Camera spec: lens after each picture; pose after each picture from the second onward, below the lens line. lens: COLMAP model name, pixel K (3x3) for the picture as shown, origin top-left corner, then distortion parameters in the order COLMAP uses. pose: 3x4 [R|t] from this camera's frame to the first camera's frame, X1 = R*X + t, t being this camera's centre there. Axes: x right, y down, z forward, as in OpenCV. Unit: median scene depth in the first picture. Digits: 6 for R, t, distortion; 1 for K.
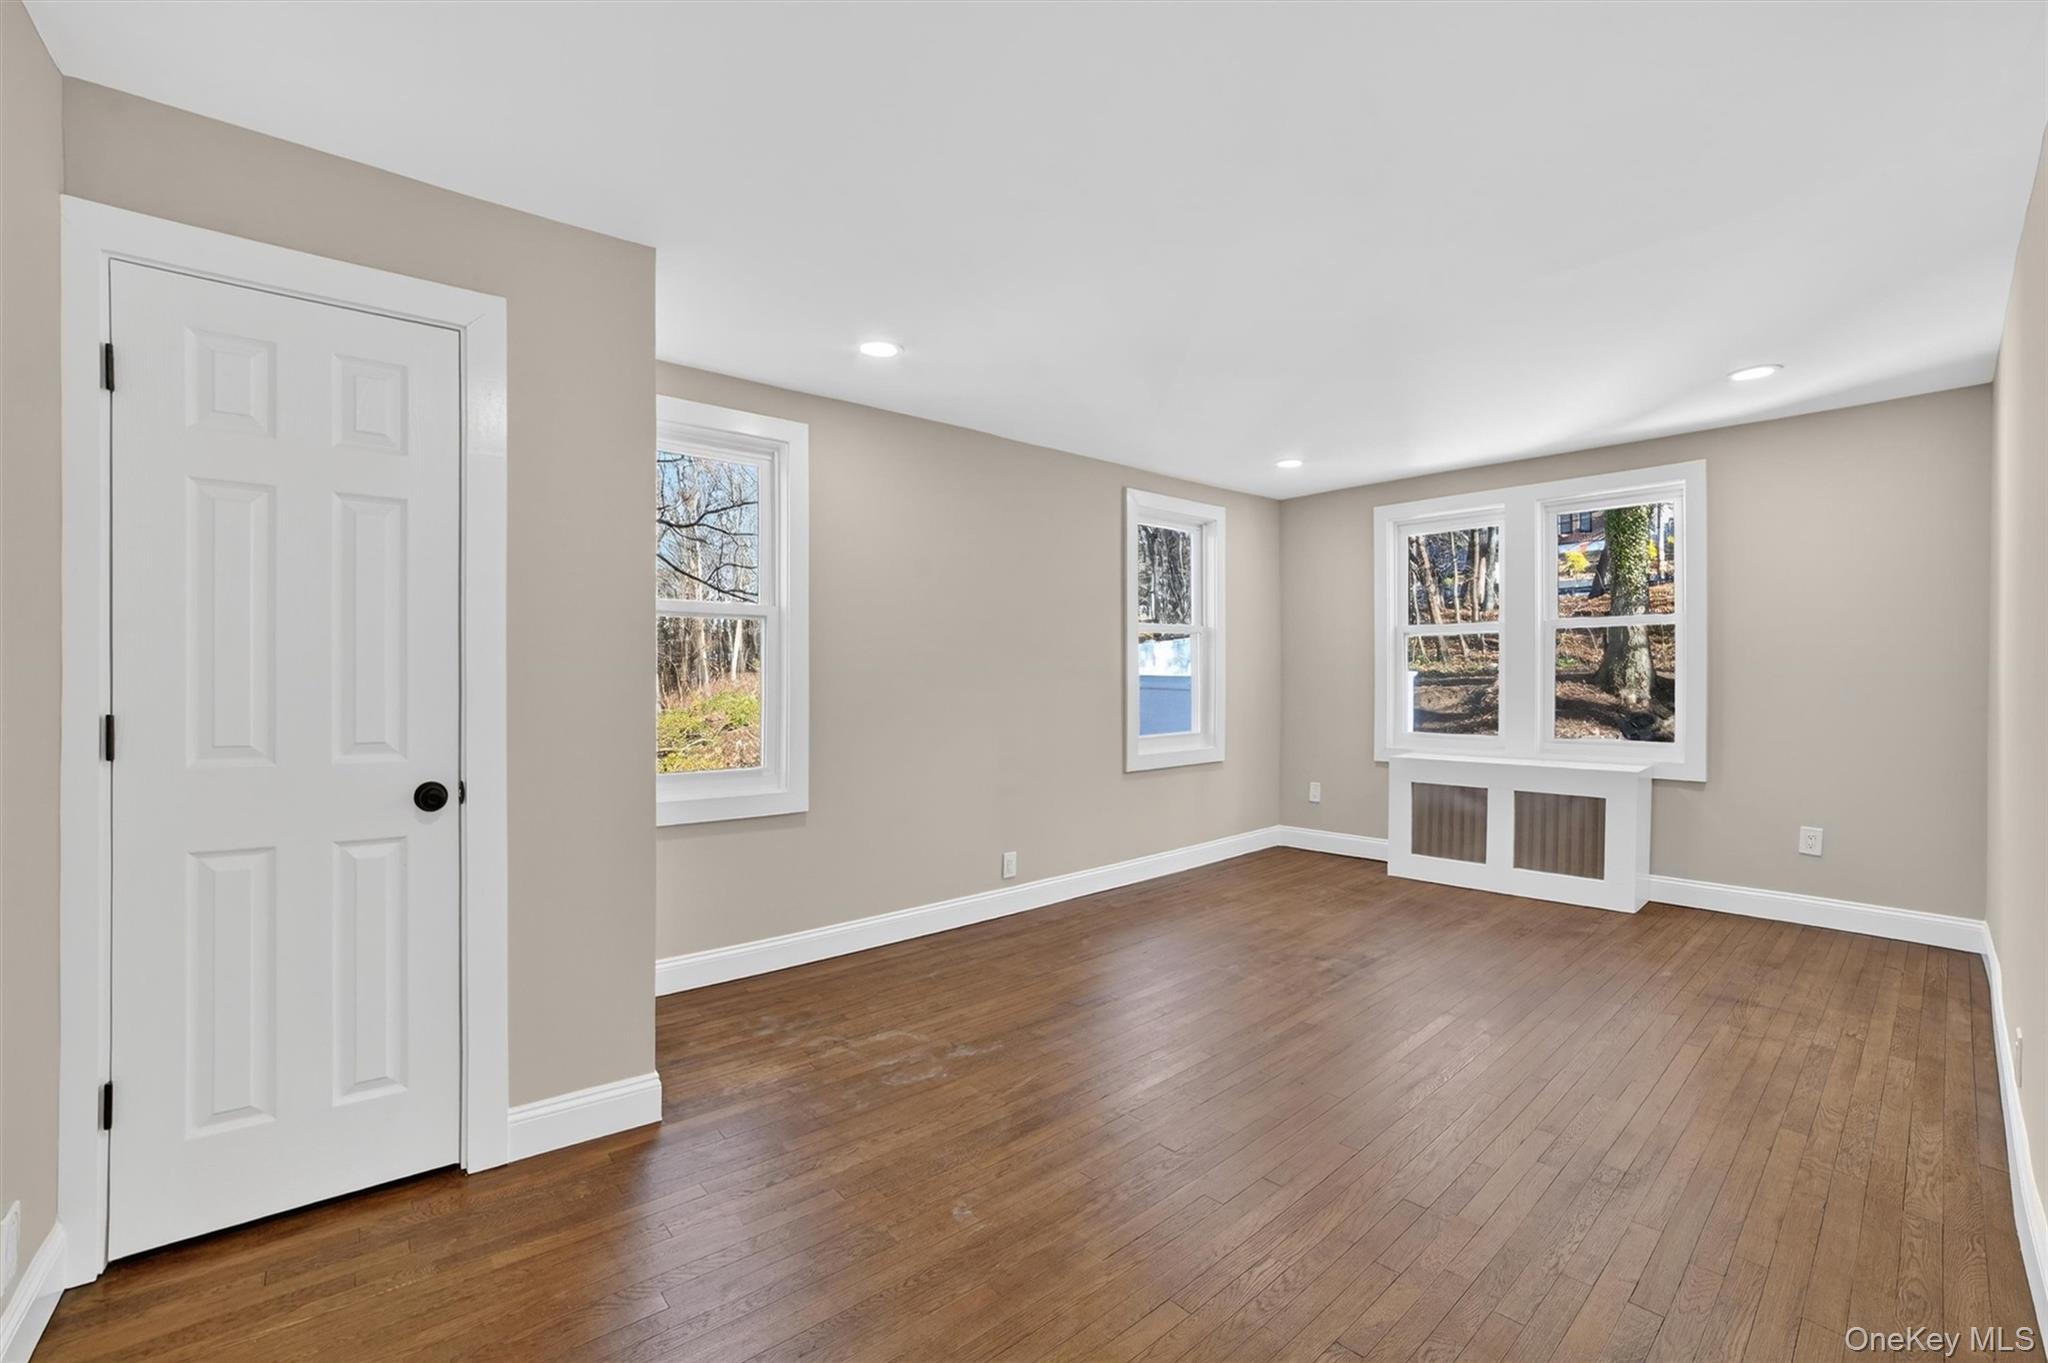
lens RADIAL K [[848.6, 0, 1027.0], [0, 848.6, 667.1], [0, 0, 1]] dist [-0.086307, 0.033784]
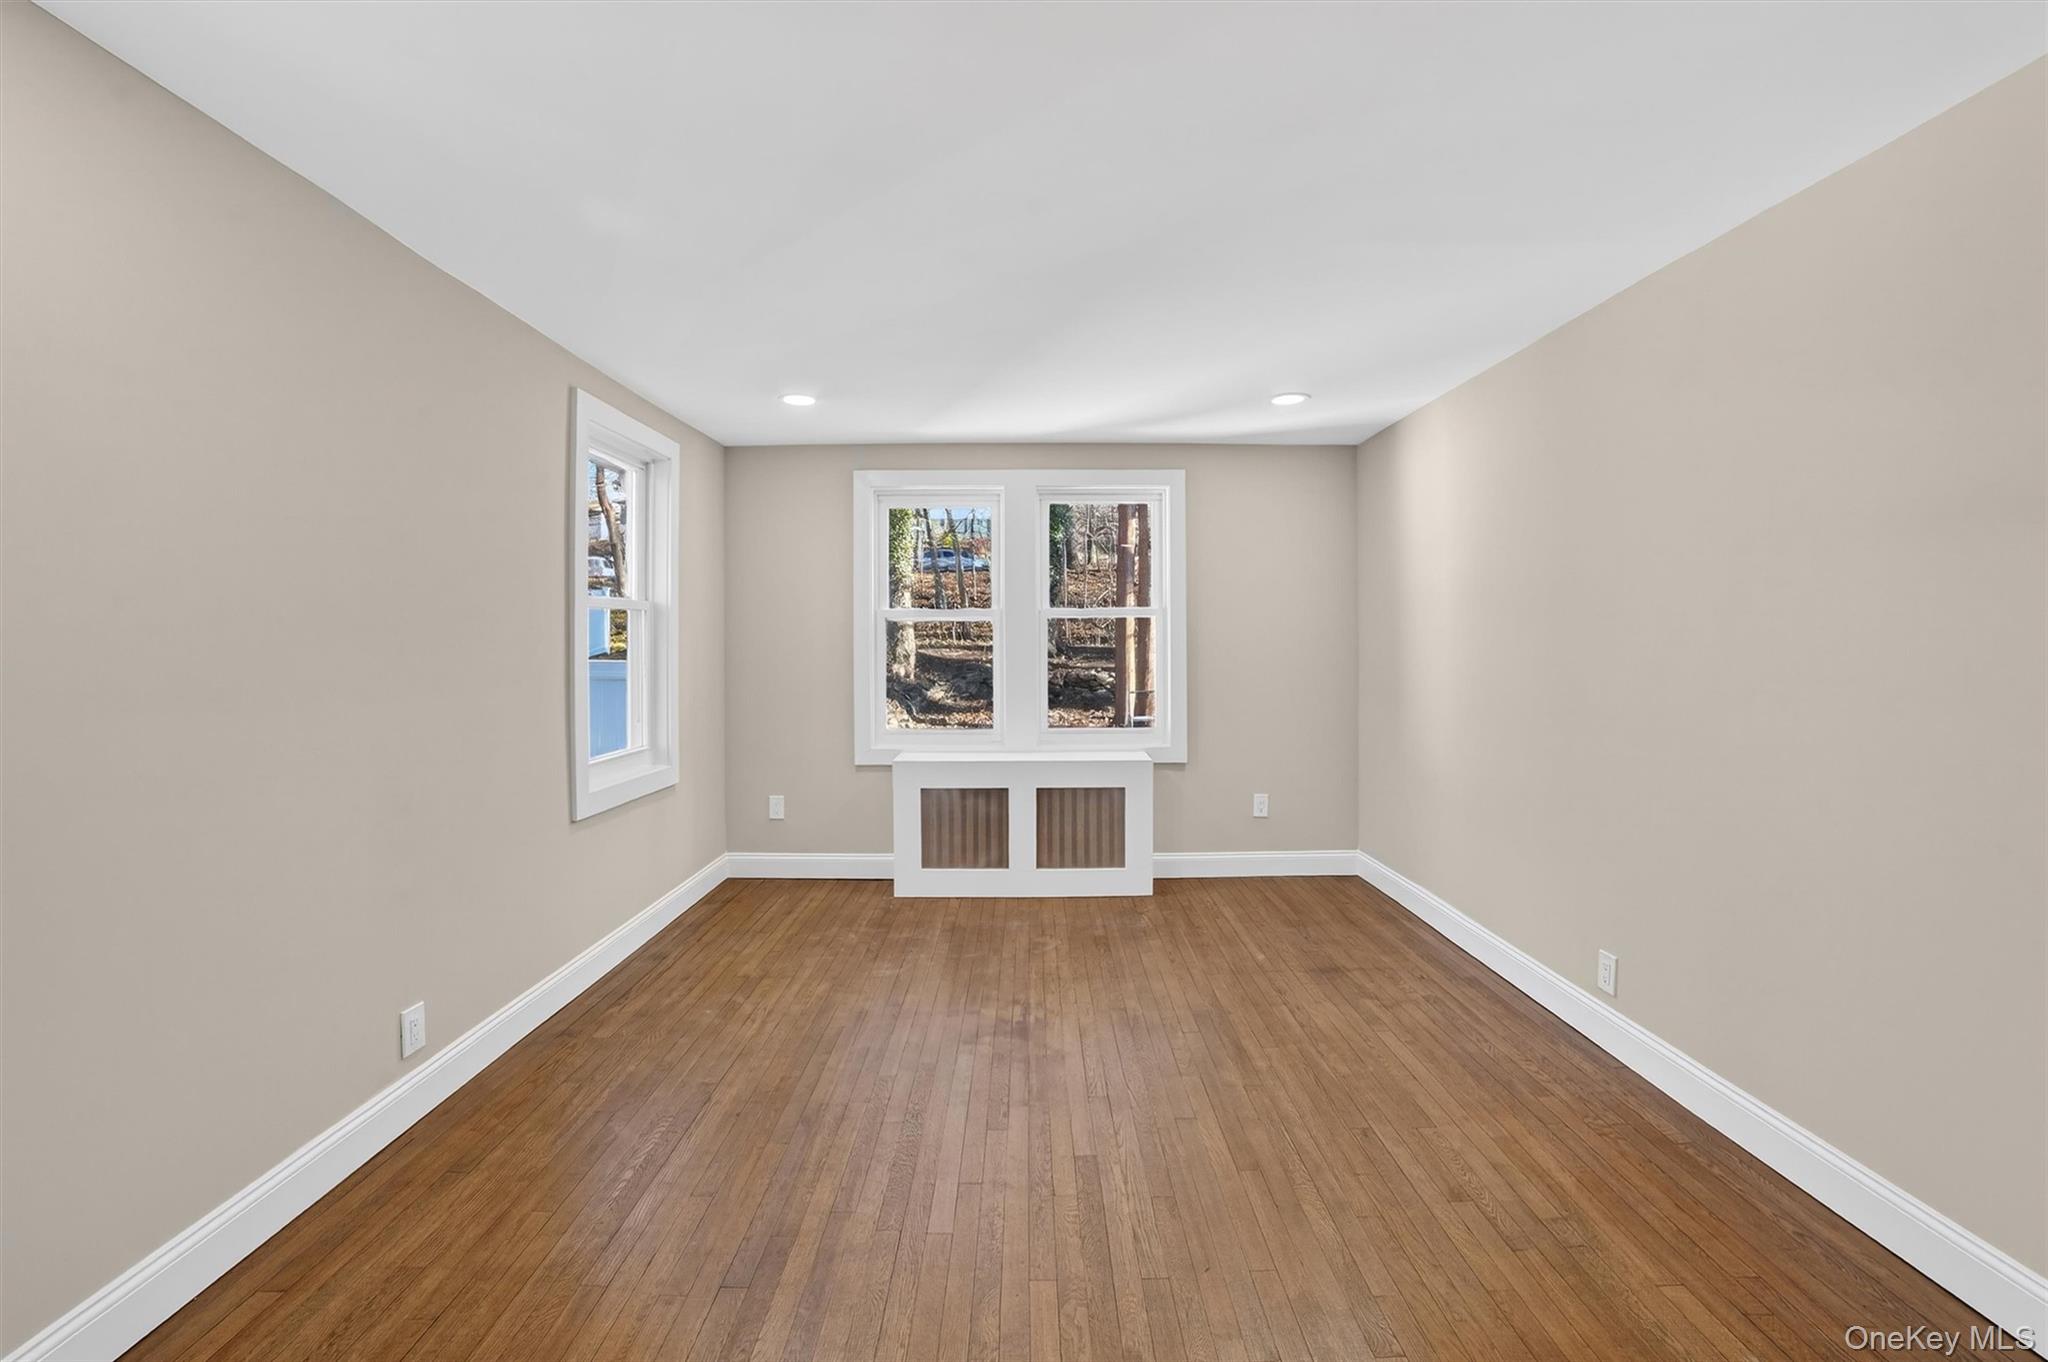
lens RADIAL K [[848.6, 0, 1027.0], [0, 848.6, 666.6], [0, 0, 1]] dist [-0.086307, 0.033784]
pose [[0.650772, -0.016231, 0.759100, -0.162116], [-0.008236, 0.999562, 0.028434, -0.019261], [-0.759229, -0.024756, 0.650353, 0.379084]]
